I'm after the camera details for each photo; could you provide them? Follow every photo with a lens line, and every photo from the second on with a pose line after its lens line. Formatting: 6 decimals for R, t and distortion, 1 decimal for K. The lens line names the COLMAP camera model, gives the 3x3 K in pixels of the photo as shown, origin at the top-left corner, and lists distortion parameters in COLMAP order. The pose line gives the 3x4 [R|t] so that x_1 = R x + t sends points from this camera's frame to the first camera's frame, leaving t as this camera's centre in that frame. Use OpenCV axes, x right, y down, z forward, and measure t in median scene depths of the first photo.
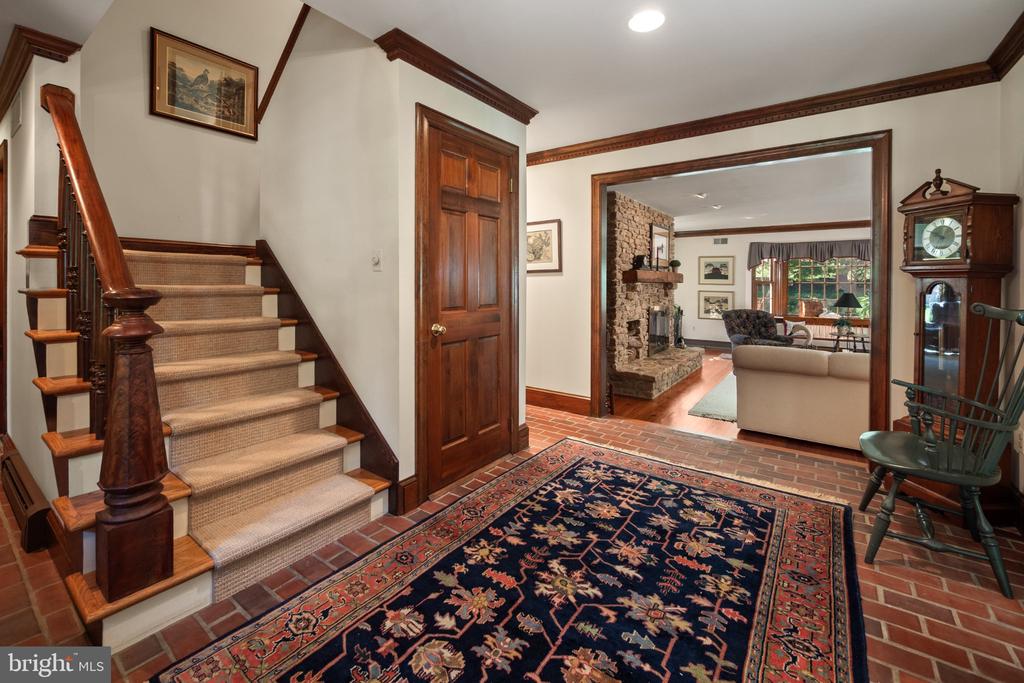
lens RADIAL K [[435.3, 0, 505.9], [0, 435.3, 290.2], [0, 0, 1]] dist [-0.007444, -0.000072]
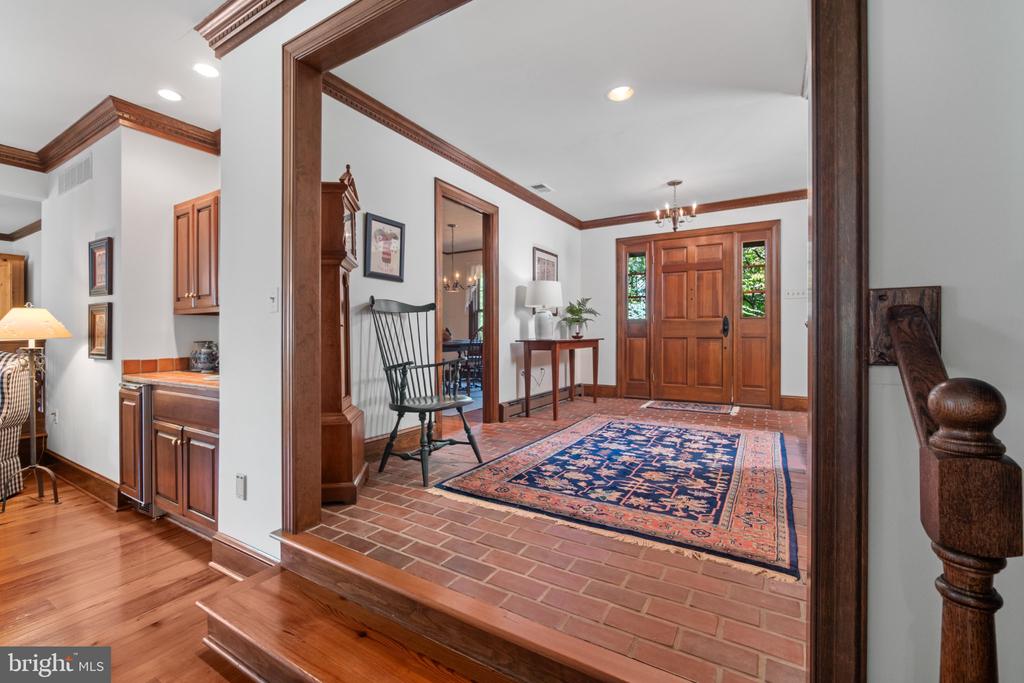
lens RADIAL K [[432.3, 0, 508.2], [0, 432.3, 333.8], [0, 0, 1]] dist [-0.006620, -0.000110]
pose [[-0.996204, -0.002493, -0.087009, 0.751430], [-0.003791, 0.999884, 0.014758, 0.115451], [0.086962, 0.015032, -0.996098, 2.201863]]
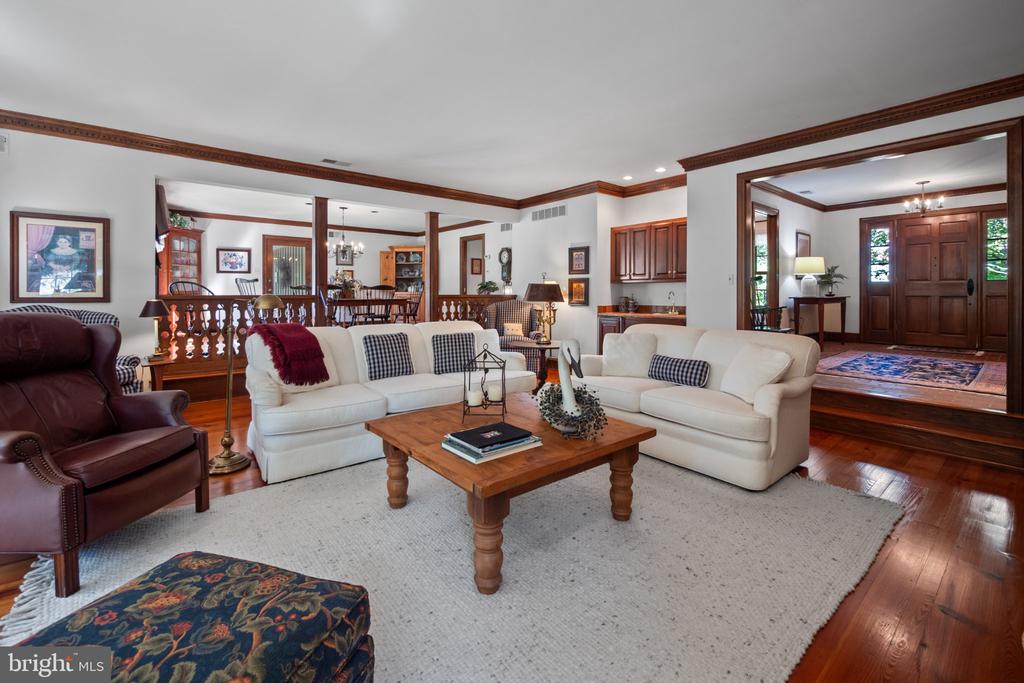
lens RADIAL K [[435.3, 0, 505.9], [0, 435.3, 290.2], [0, 0, 1]] dist [-0.007444, -0.000072]
pose [[-0.966813, -0.001166, 0.255483, 1.693968], [0.001557, 0.999944, 0.010455, 0.090381], [-0.255481, 0.010506, -0.966757, 3.641024]]
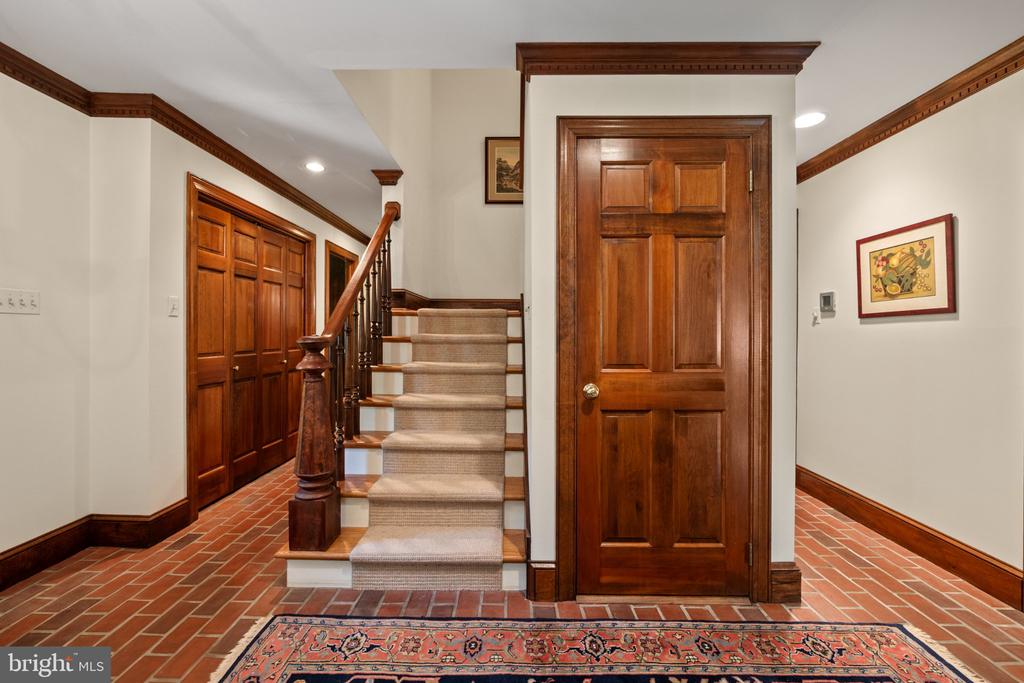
lens RADIAL K [[432.3, 0, 508.2], [0, 432.3, 333.8], [0, 0, 1]] dist [-0.006620, -0.000110]
pose [[0.581685, 0.003583, -0.813406, 0.439811], [-0.014816, 0.999871, -0.006191, -0.008053], [0.813279, 0.015653, 0.581663, 0.463345]]
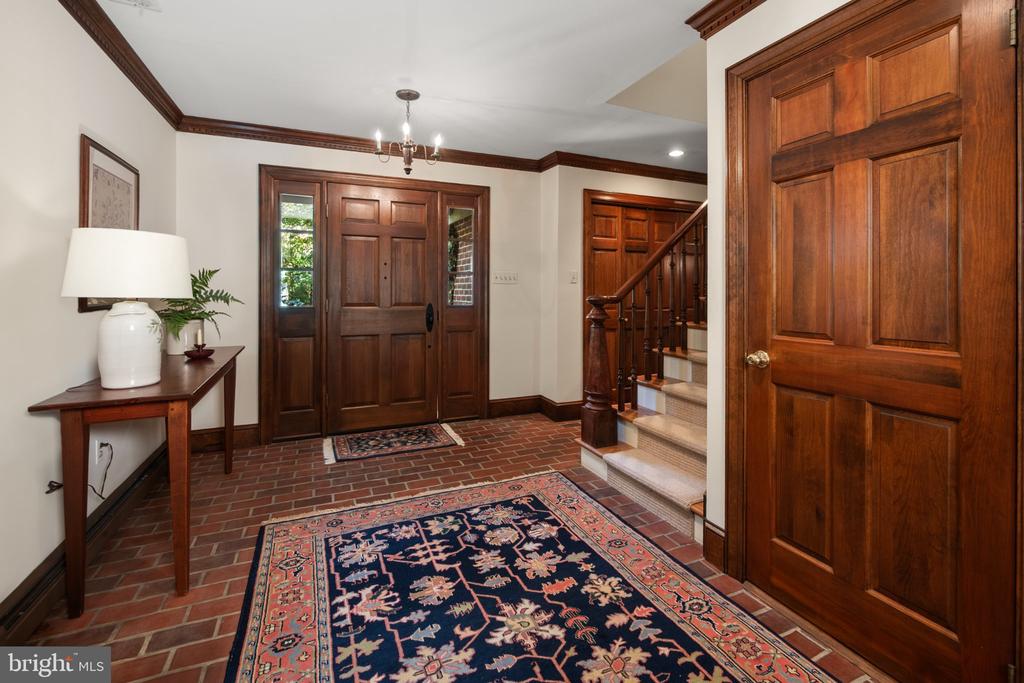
lens RADIAL K [[443.4, 0, 506.9], [0, 443.4, 294.5], [0, 0, 1]] dist [-0.001851, 0.000107]
pose [[-0.508804, 0.001038, -0.860882, 0.747867], [-0.018367, 0.999759, 0.012061, -0.017559], [0.860686, 0.021948, -0.508662, 1.124577]]
